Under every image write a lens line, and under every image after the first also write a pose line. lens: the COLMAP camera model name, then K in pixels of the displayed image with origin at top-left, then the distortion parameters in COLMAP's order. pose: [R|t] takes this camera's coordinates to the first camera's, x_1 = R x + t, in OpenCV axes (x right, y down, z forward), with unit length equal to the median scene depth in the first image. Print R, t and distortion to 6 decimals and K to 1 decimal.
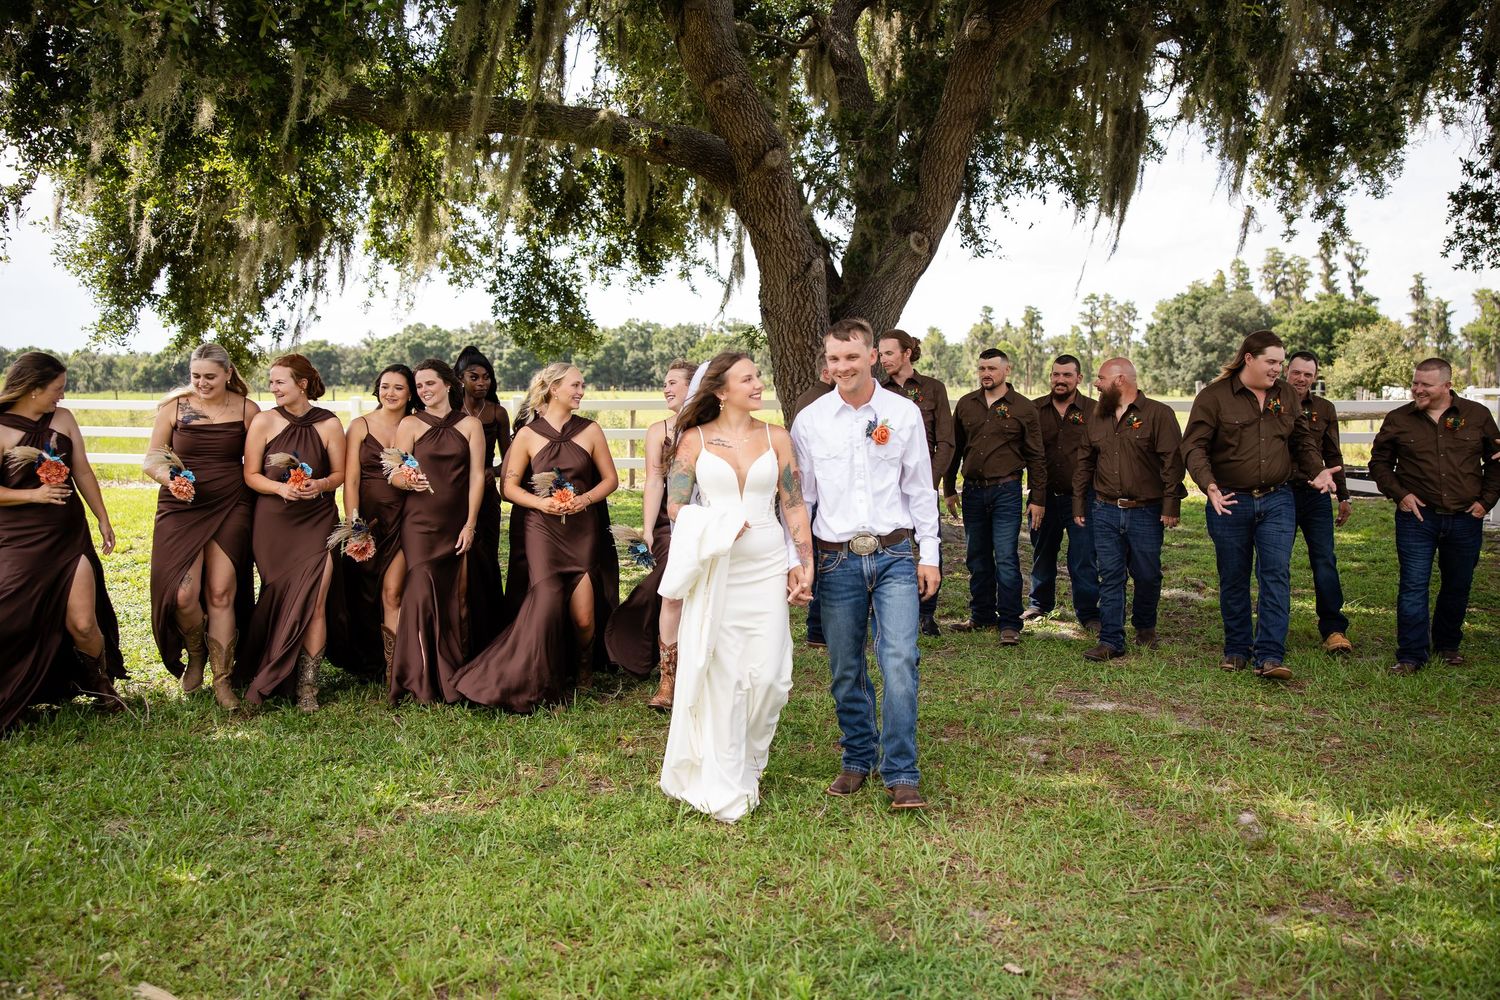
lens RADIAL K [[1350.0, 0, 750.0], [0, 1350.0, 500.0], [0, 0, 1]] dist [-0.087473, 0.121593]
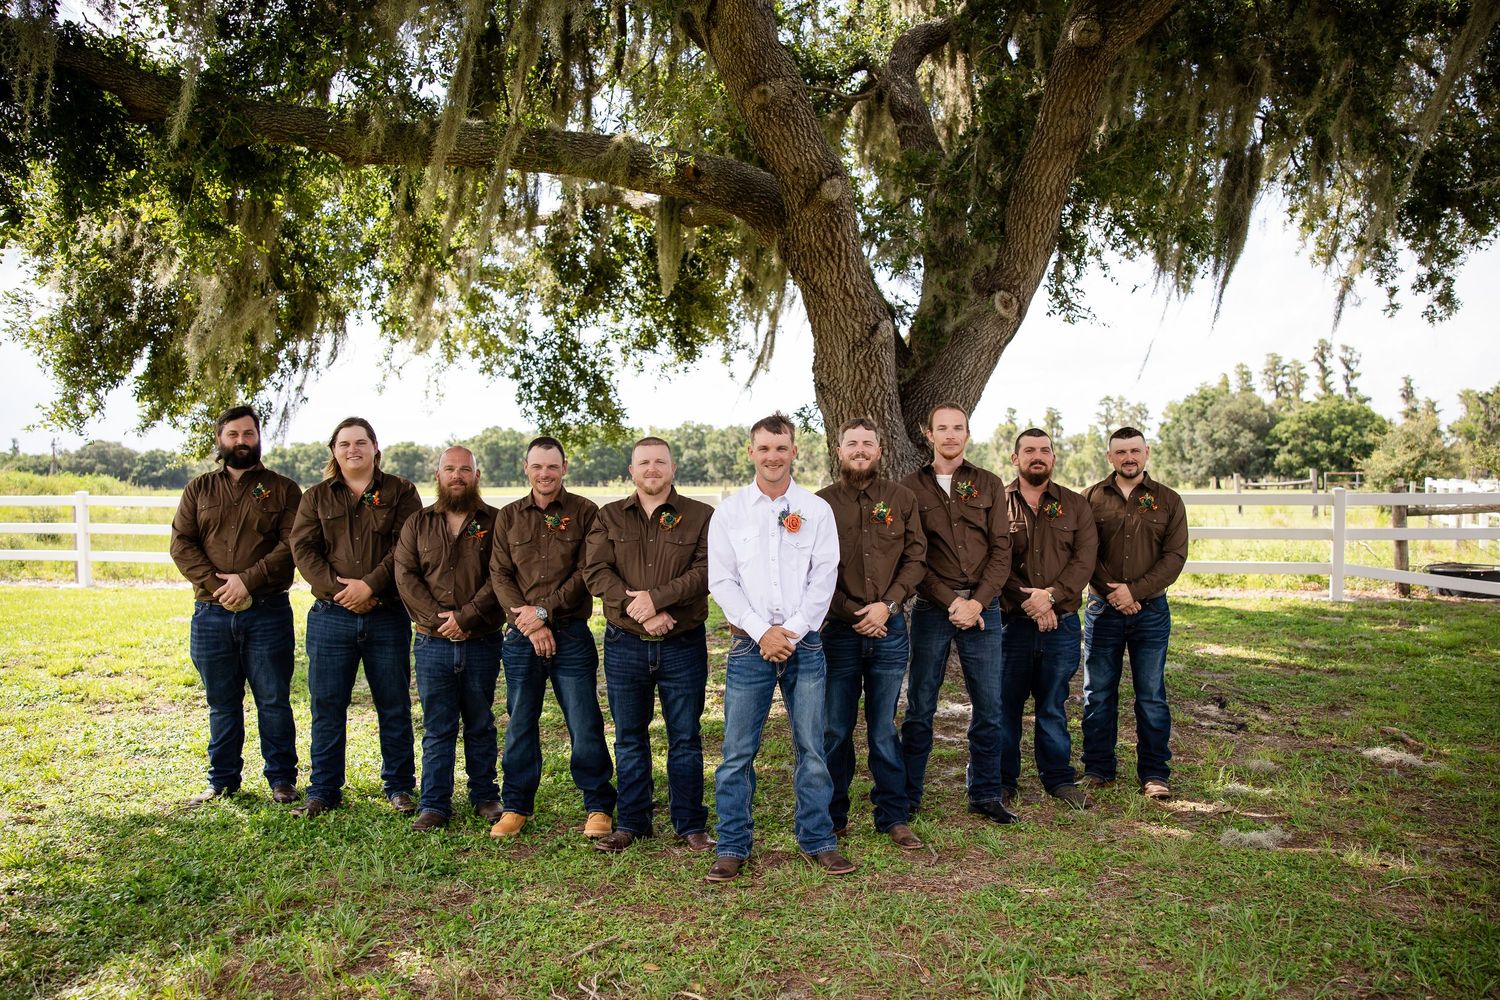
lens RADIAL K [[1186.6, 0, 750.0], [0, 1186.6, 500.0], [0, 0, 1]] dist [-0.113098, 0.095334]
pose [[0.999320, -0.003249, -0.036723, -0.003696], [0.000706, 0.997613, -0.069046, -0.016506], [0.036860, 0.068974, 0.996937, 0.212066]]
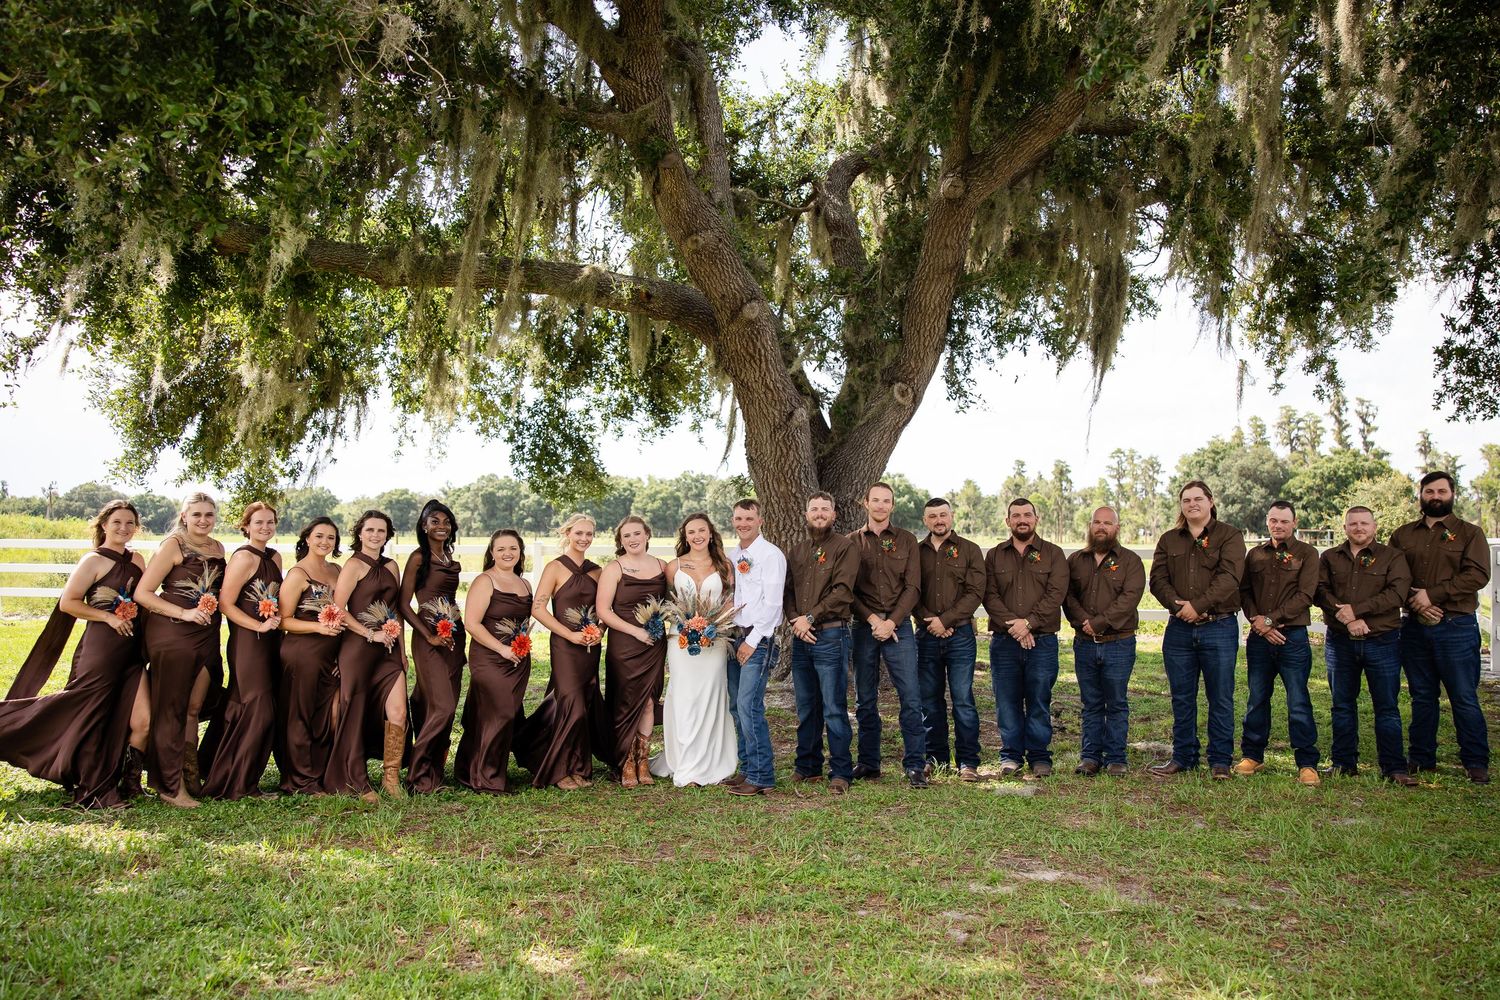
lens RADIAL K [[1257.4, 0, 750.0], [0, 1257.4, 500.0], [0, 0, 1]] dist [-0.110884, 0.127795]
pose [[0.998978, 0.004800, -0.044951, 0.039528], [-0.009762, 0.993792, -0.110825, -0.003195], [0.044140, 0.111150, 0.992823, 0.043783]]
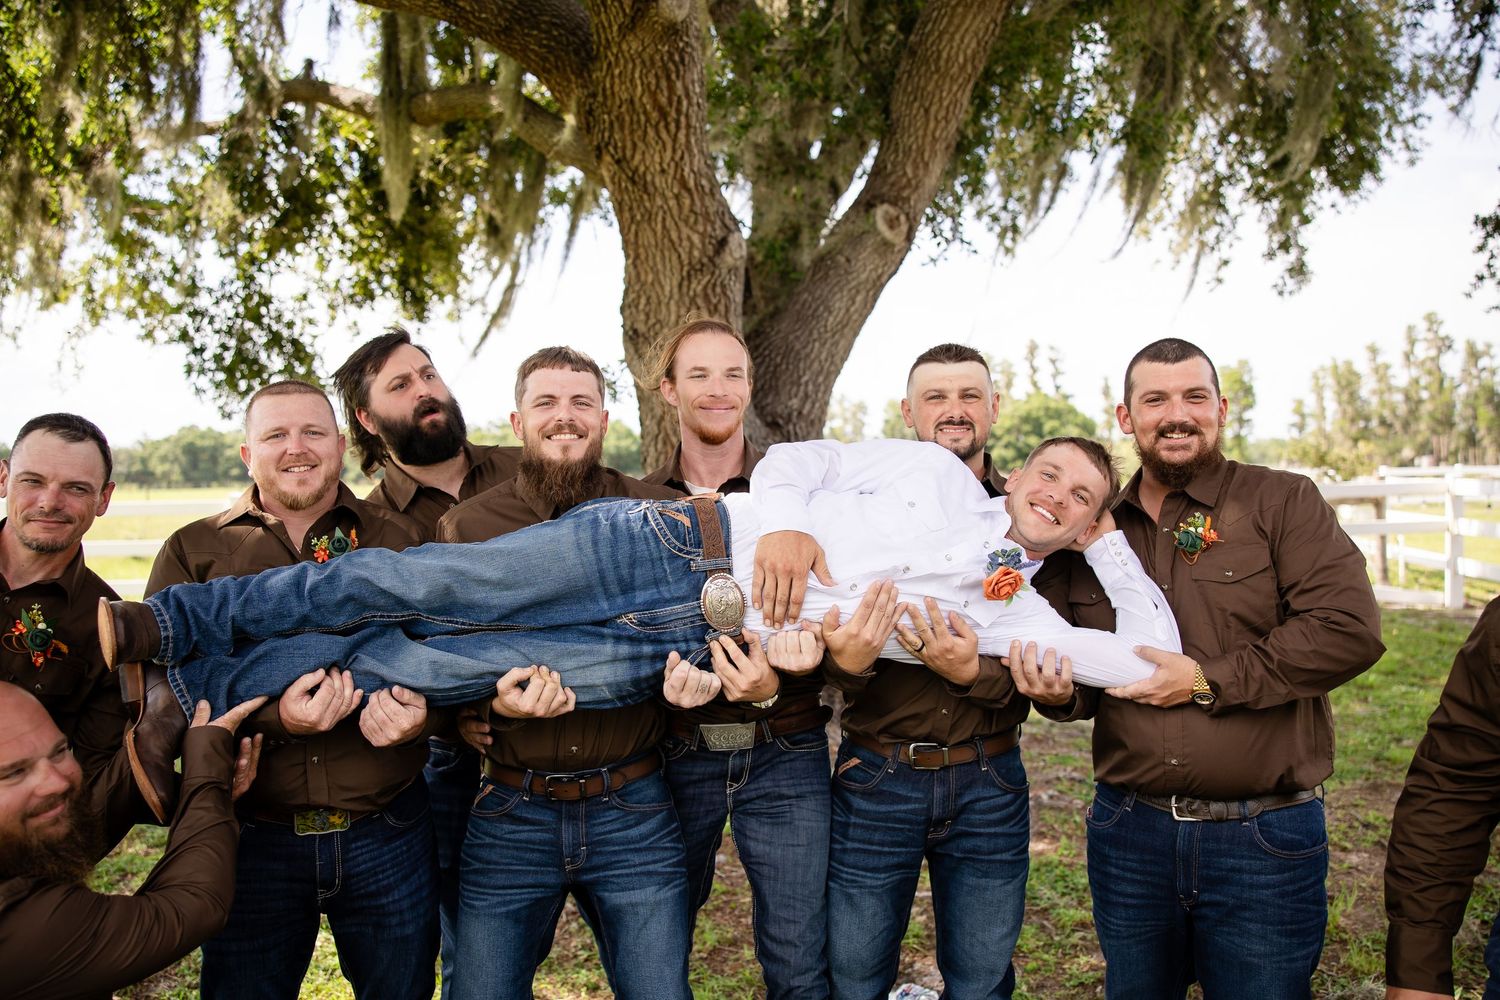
lens RADIAL K [[1163.1, 0, 745.6], [0, 1163.1, 561.0], [0, 0, 1]] dist [-0.098464, 0.000460]
pose [[0.980272, -0.026520, 0.195868, -0.028578], [0.029190, 0.999516, -0.010760, -0.030349], [-0.195488, 0.016266, 0.980571, 0.389011]]
